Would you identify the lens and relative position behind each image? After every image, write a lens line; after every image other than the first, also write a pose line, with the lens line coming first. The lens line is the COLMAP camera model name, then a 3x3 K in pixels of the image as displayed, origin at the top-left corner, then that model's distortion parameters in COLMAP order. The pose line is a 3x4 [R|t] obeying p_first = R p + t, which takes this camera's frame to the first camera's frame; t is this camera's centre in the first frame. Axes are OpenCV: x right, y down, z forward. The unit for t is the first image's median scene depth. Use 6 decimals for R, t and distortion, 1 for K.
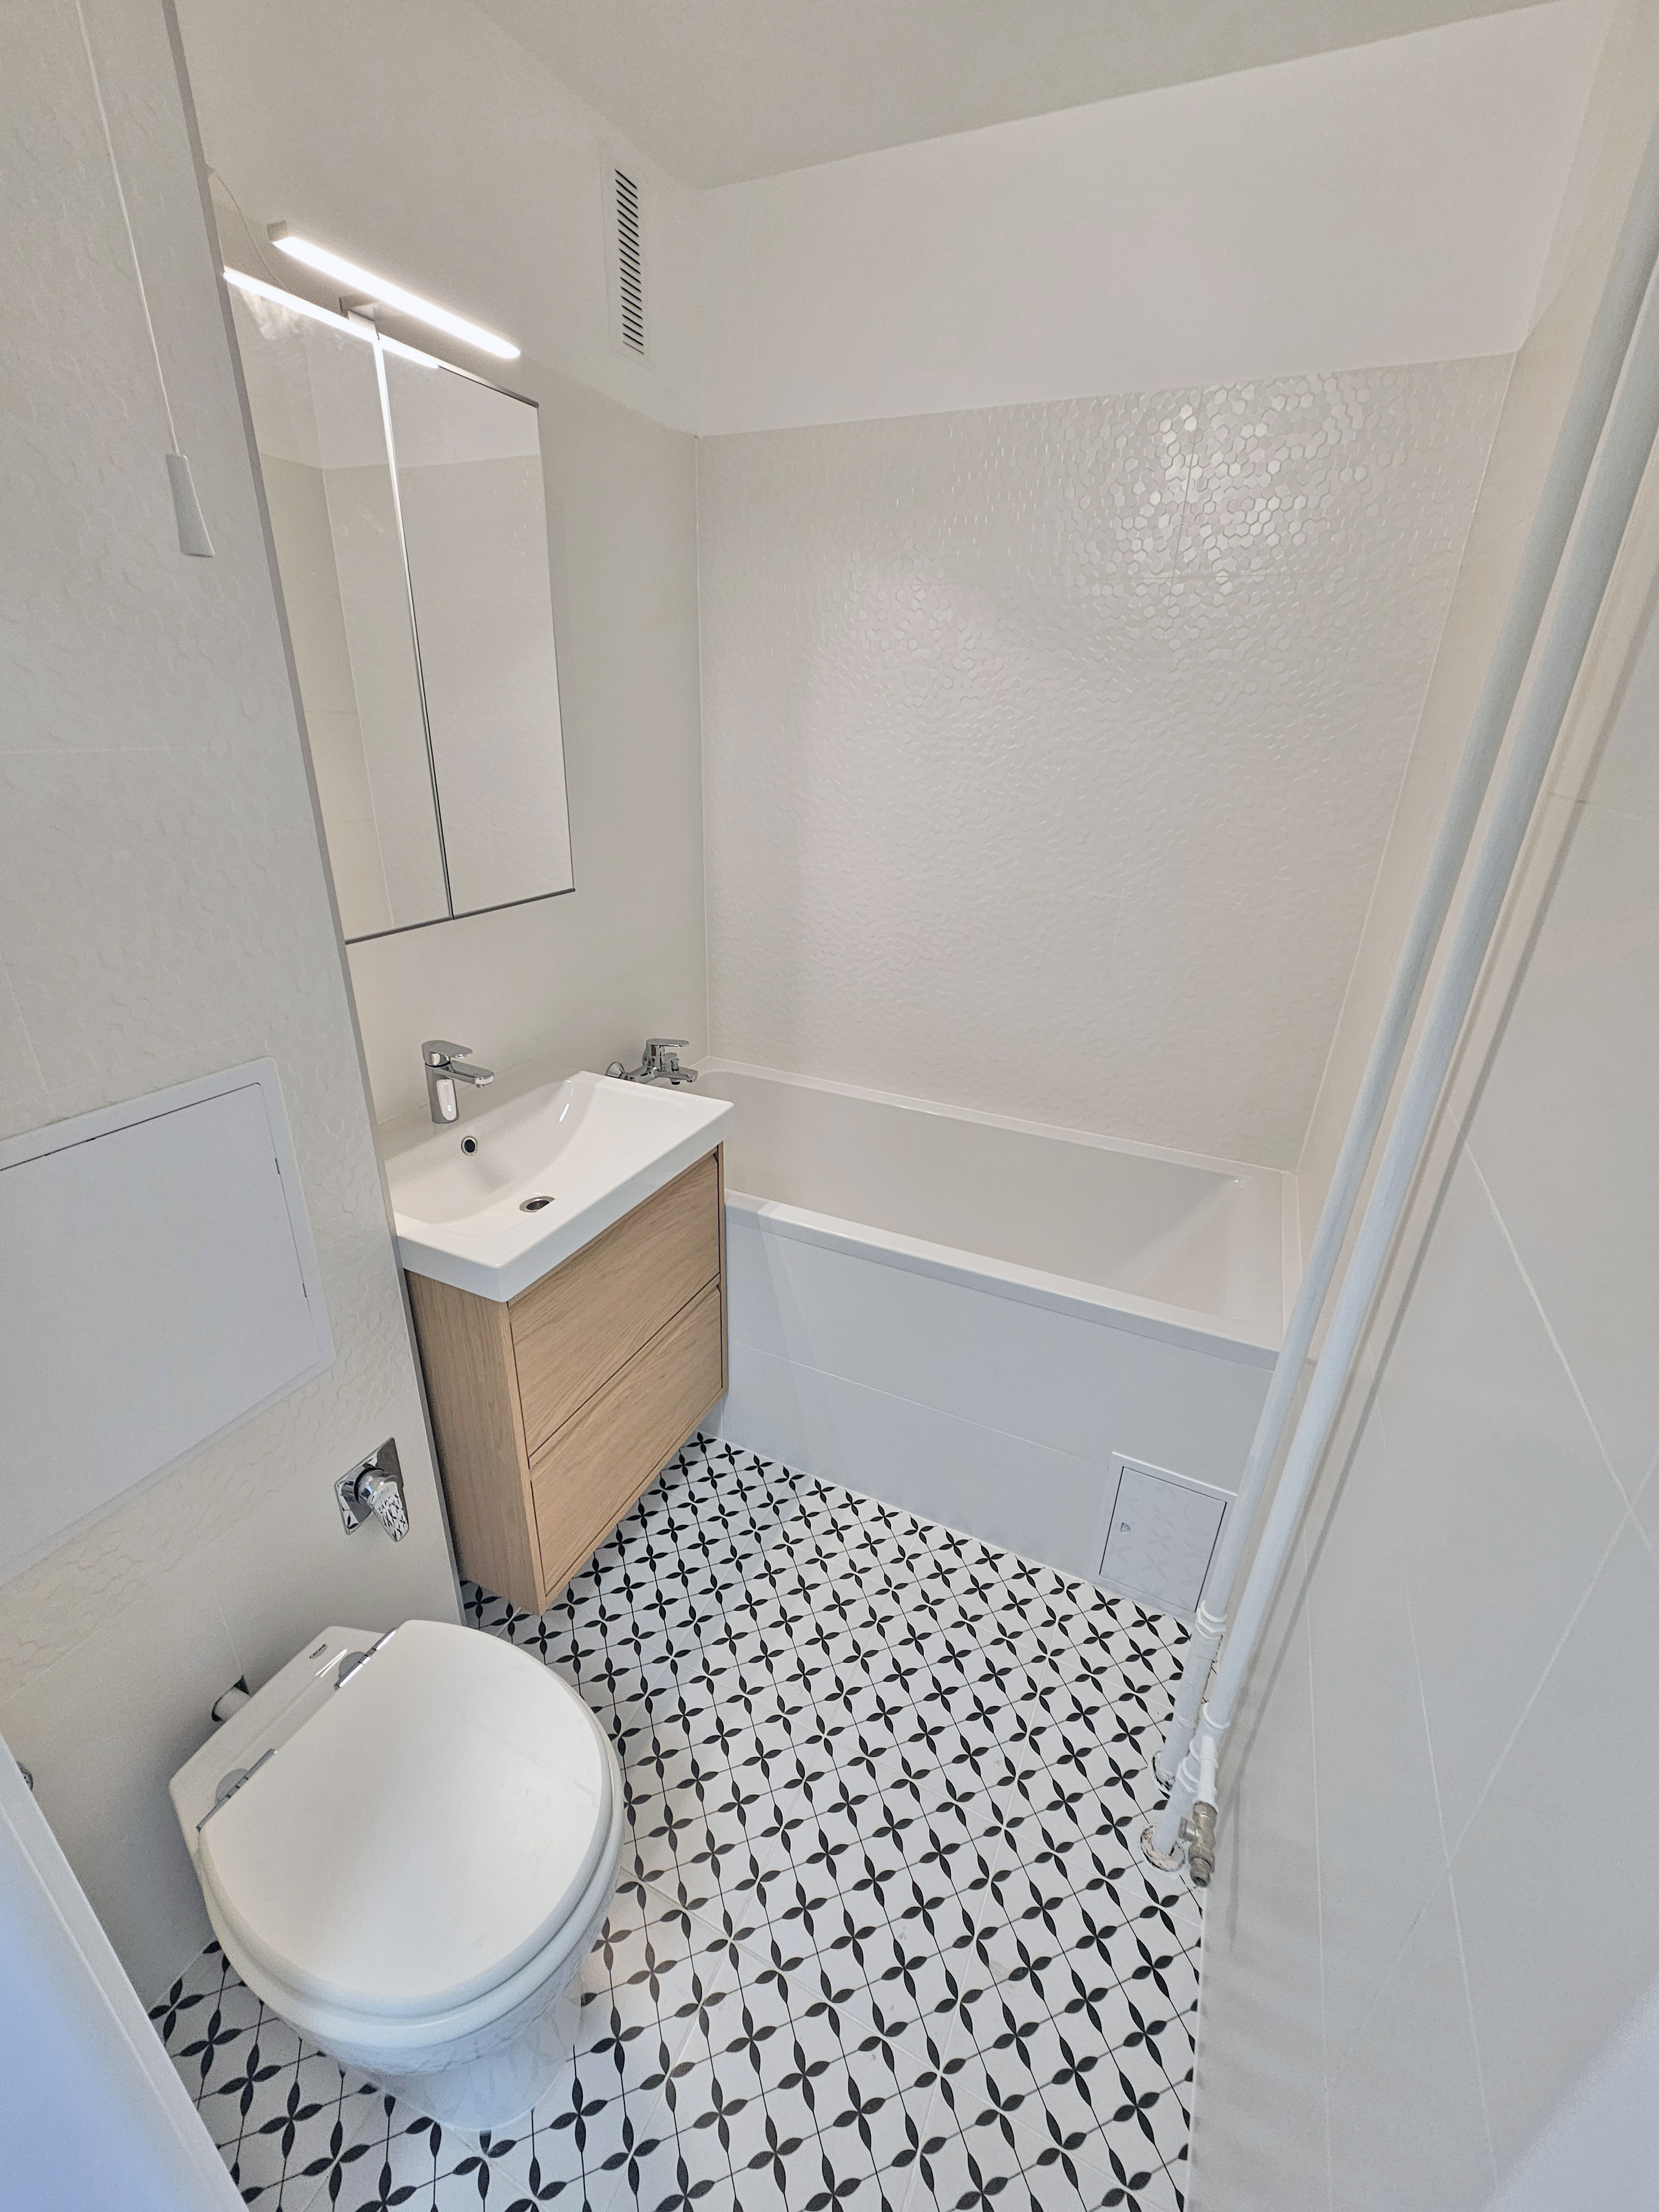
lens RADIAL K [[903.1, 0, 818.3], [0, 903.1, 1106.2], [0, 0, 1]] dist [-0.002674, 0.000291]
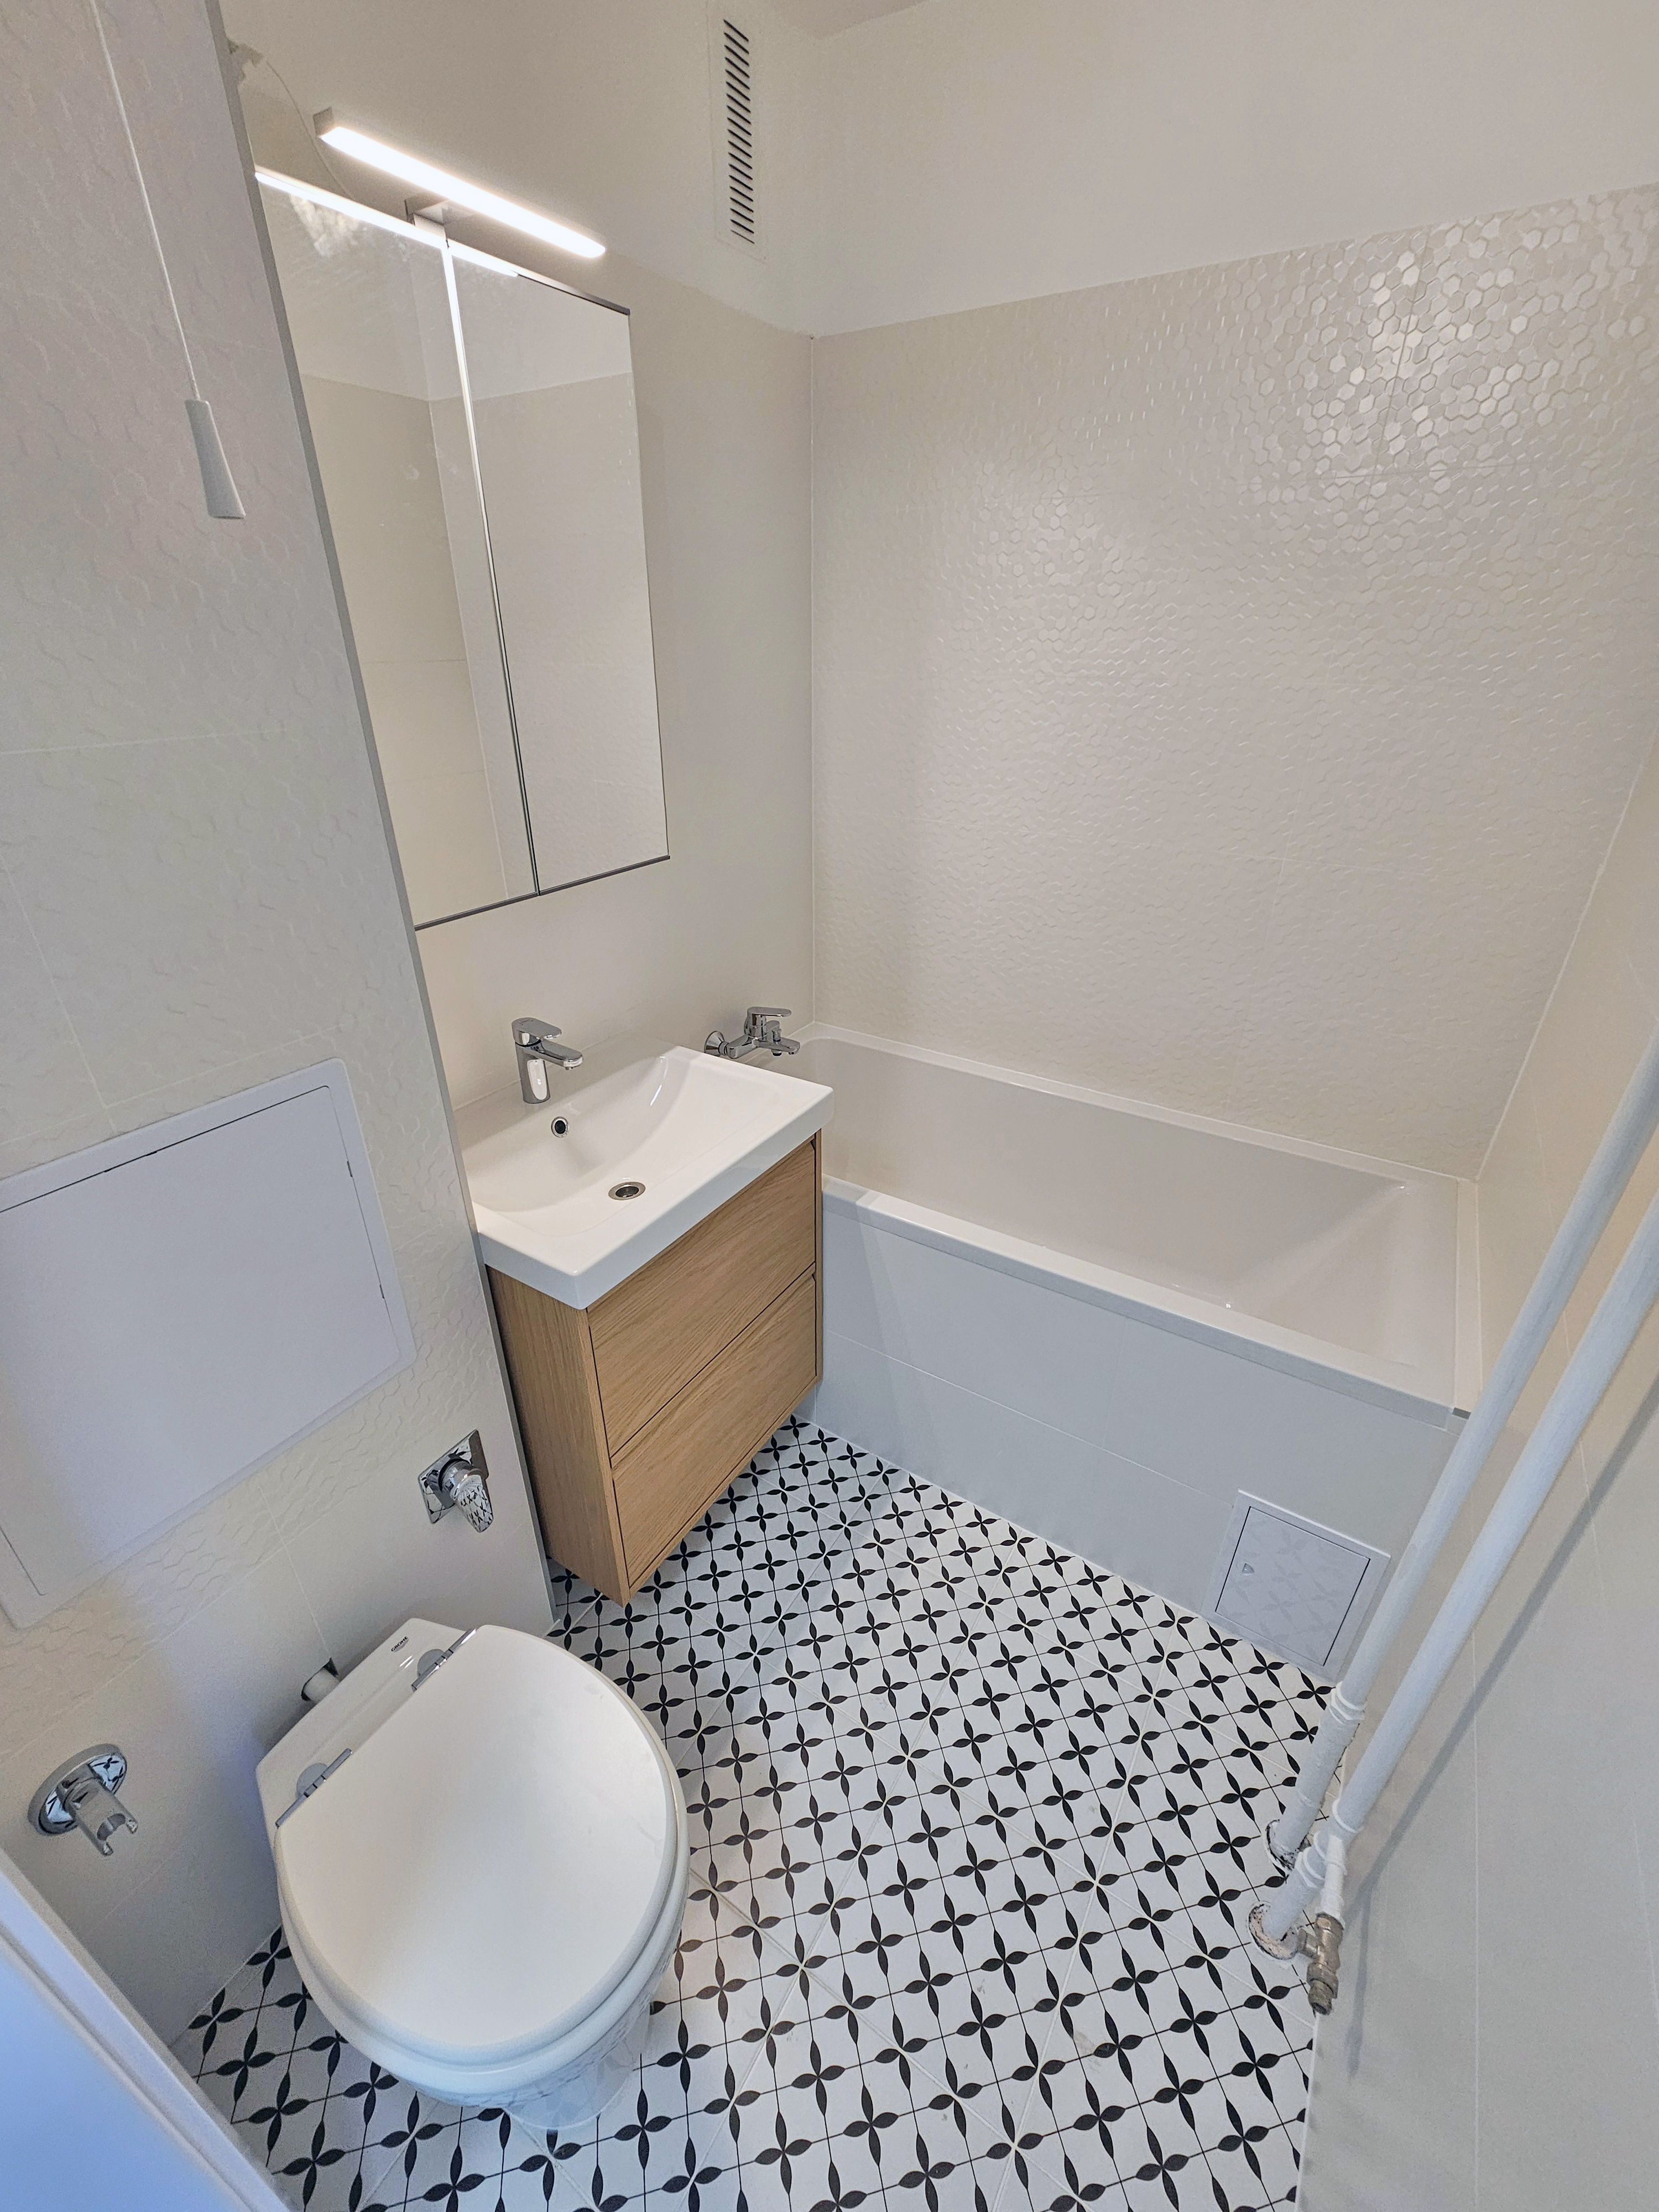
lens RADIAL K [[903.1, 0, 820.6], [0, 903.1, 1105.1], [0, 0, 1]] dist [-0.002674, 0.000291]
pose [[0.991821, 0.032542, -0.123421, 0.010708], [-0.023983, 0.997244, 0.070209, -0.059527], [0.125366, -0.066675, 0.989868, 0.084686]]
